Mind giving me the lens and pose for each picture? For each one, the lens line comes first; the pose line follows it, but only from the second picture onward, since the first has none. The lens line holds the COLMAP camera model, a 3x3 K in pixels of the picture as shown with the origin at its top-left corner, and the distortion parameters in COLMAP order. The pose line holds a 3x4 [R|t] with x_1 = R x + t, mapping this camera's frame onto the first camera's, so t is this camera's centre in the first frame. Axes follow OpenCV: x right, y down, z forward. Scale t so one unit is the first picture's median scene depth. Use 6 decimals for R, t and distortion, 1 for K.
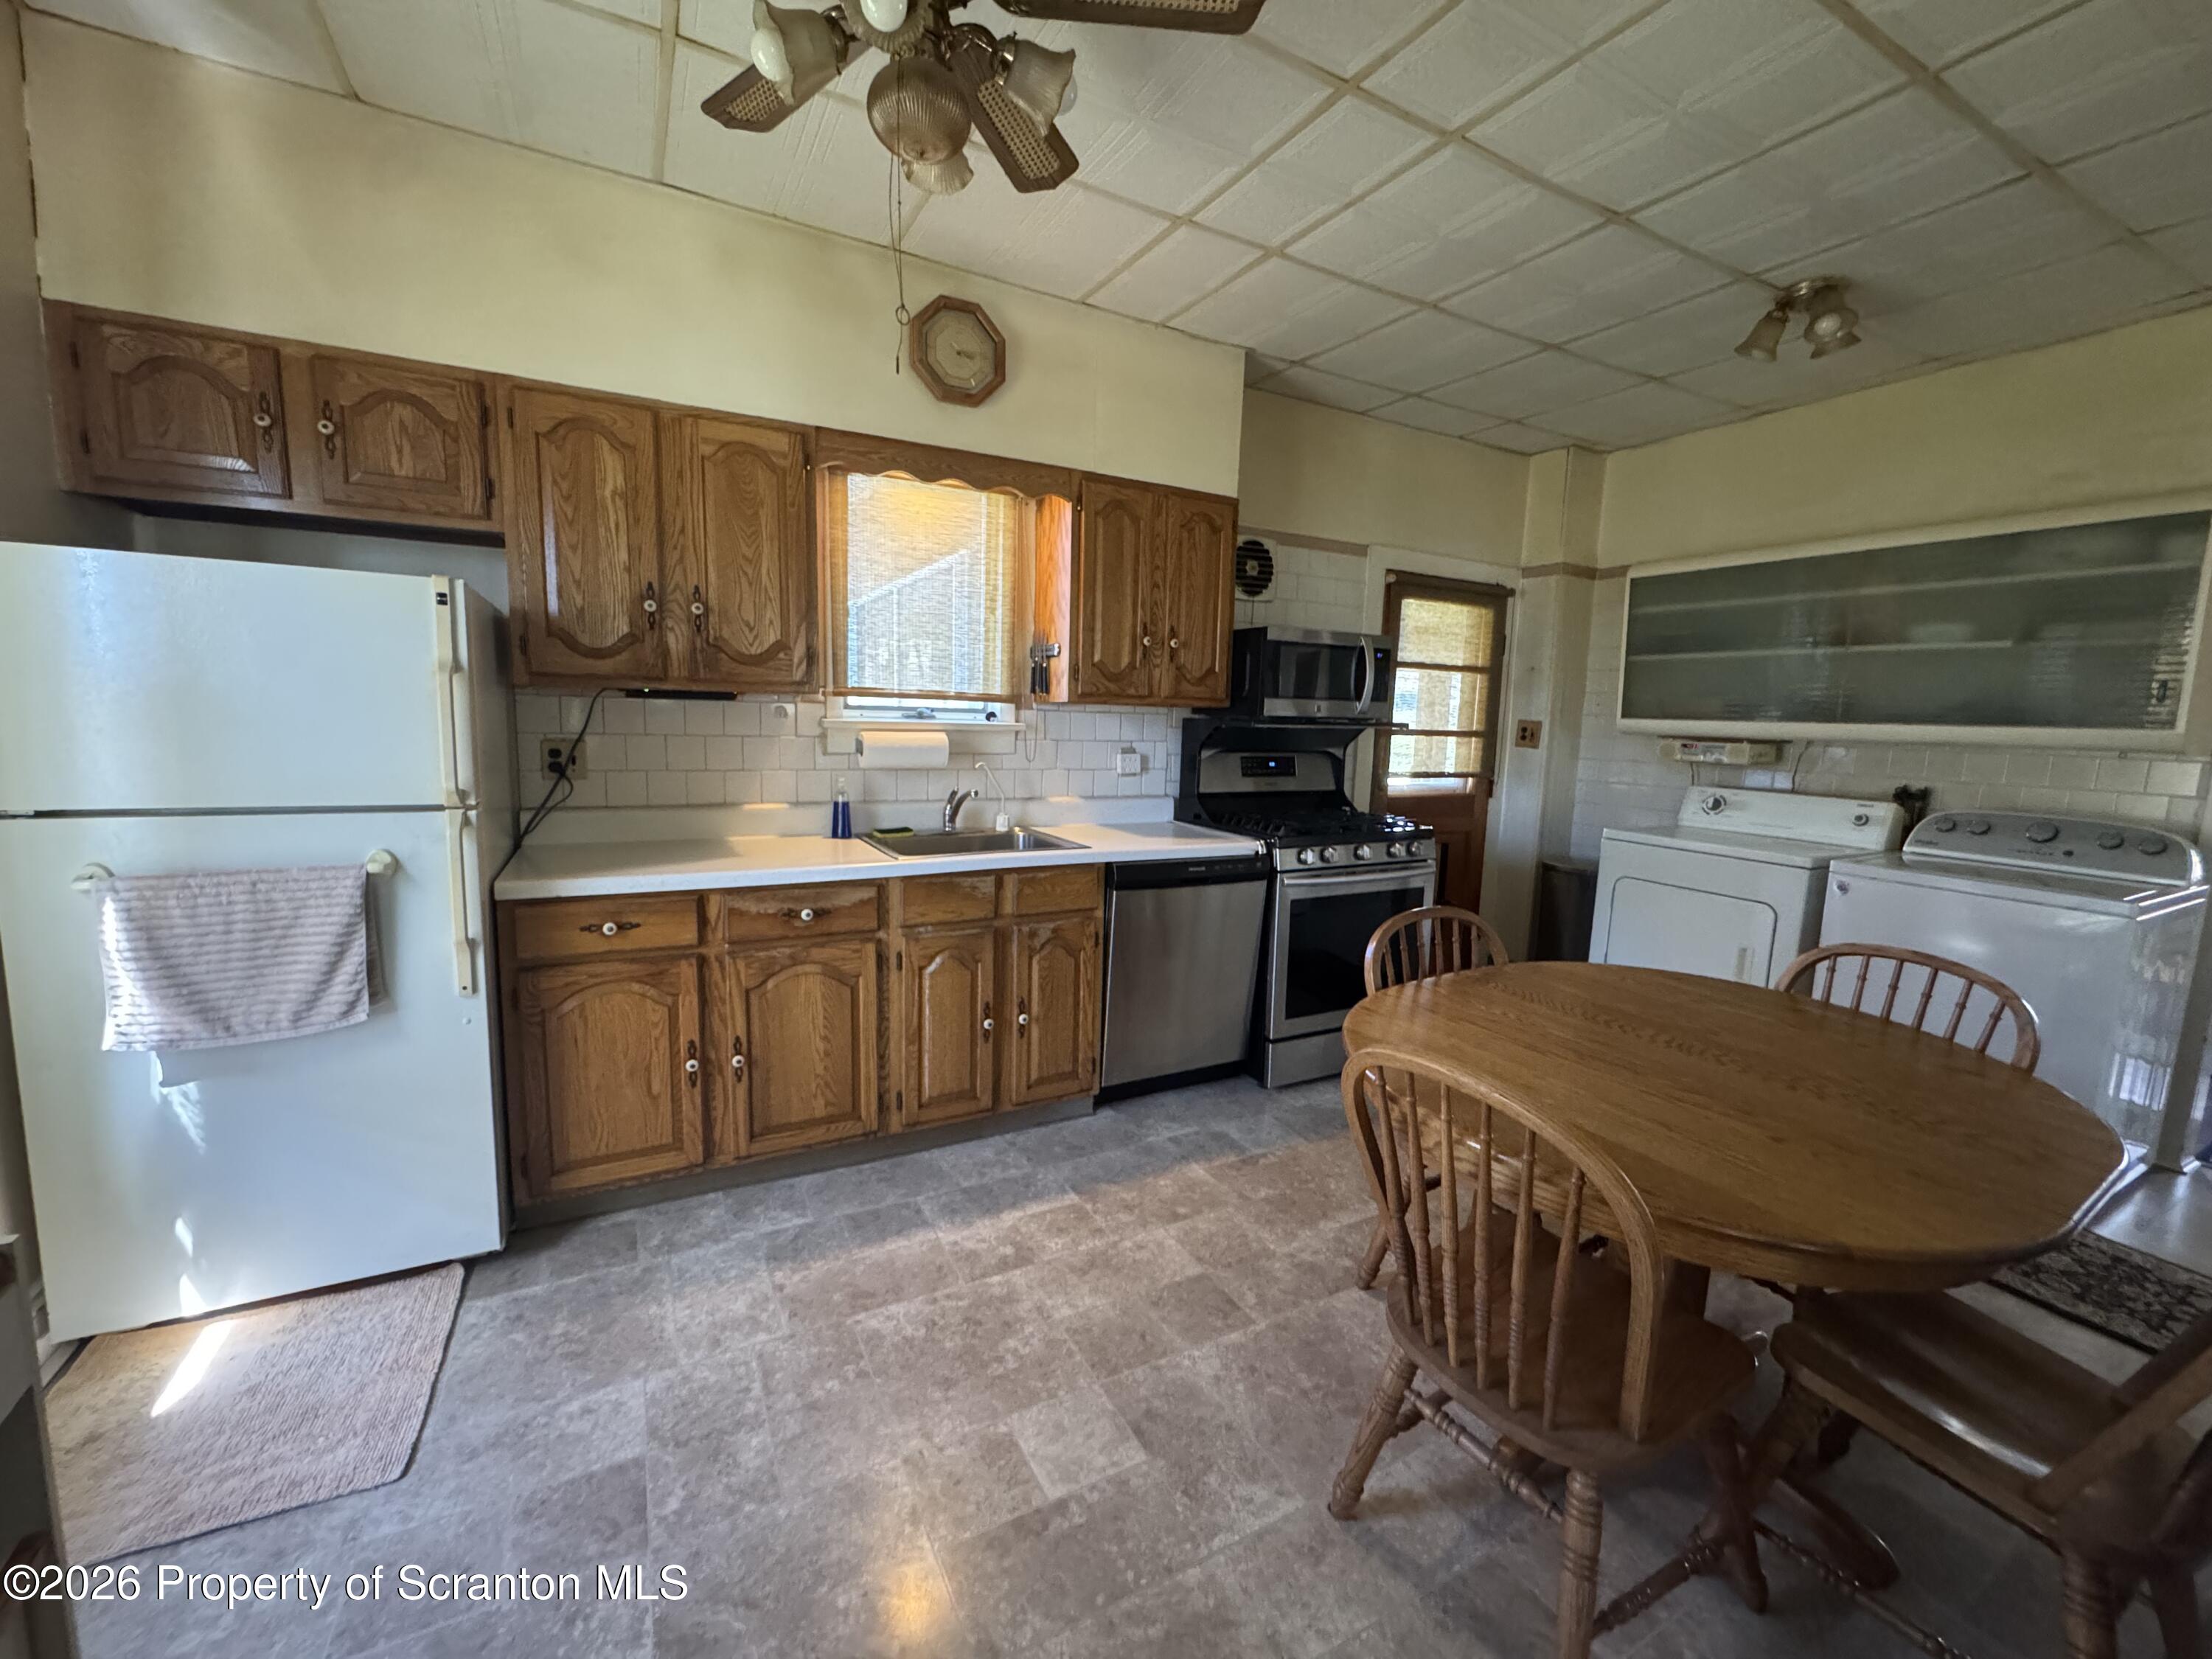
lens RADIAL K [[885.1, 0, 1101.5], [0, 885.1, 825.9], [0, 0, 1]] dist [-0.000924, -0.000611]
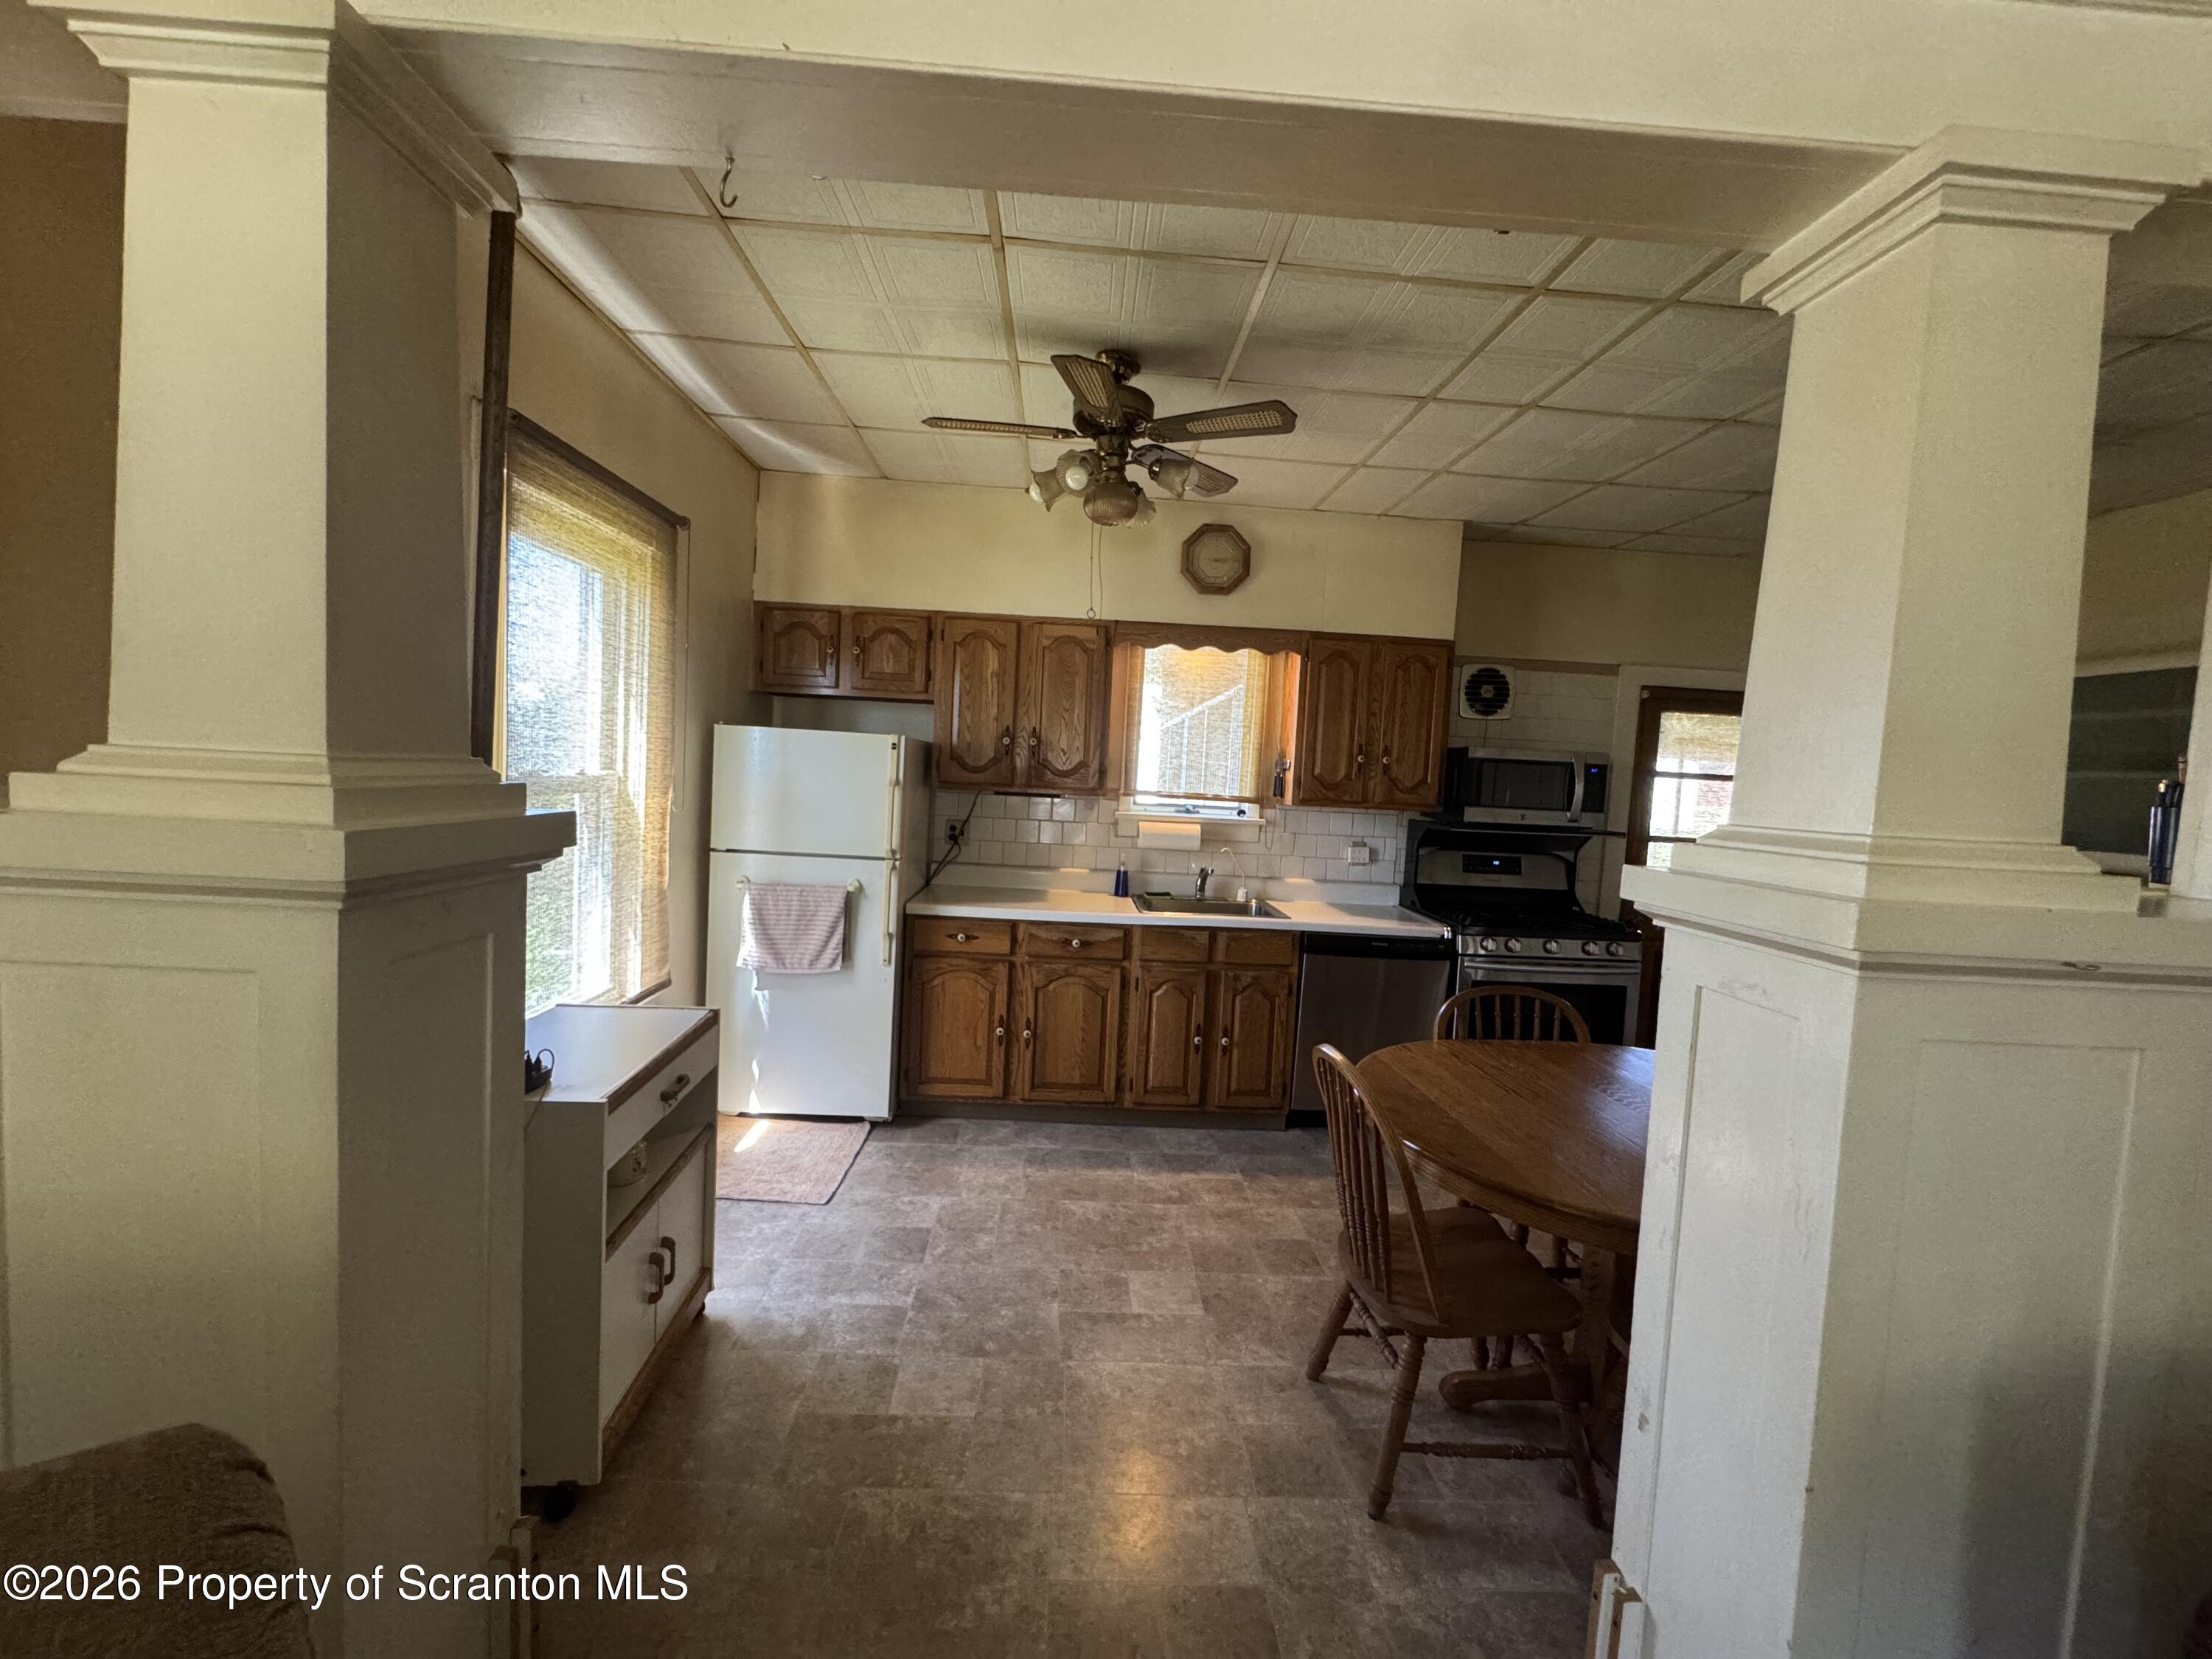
lens RADIAL K [[885.1, 0, 1103.9], [0, 885.1, 824.1], [0, 0, 1]] dist [-0.000924, -0.000611]
pose [[0.899282, 0.043661, -0.435184, 0.349846], [-0.080884, 0.994444, -0.067372, -0.003996], [0.429825, 0.095785, 0.897817, -0.346565]]
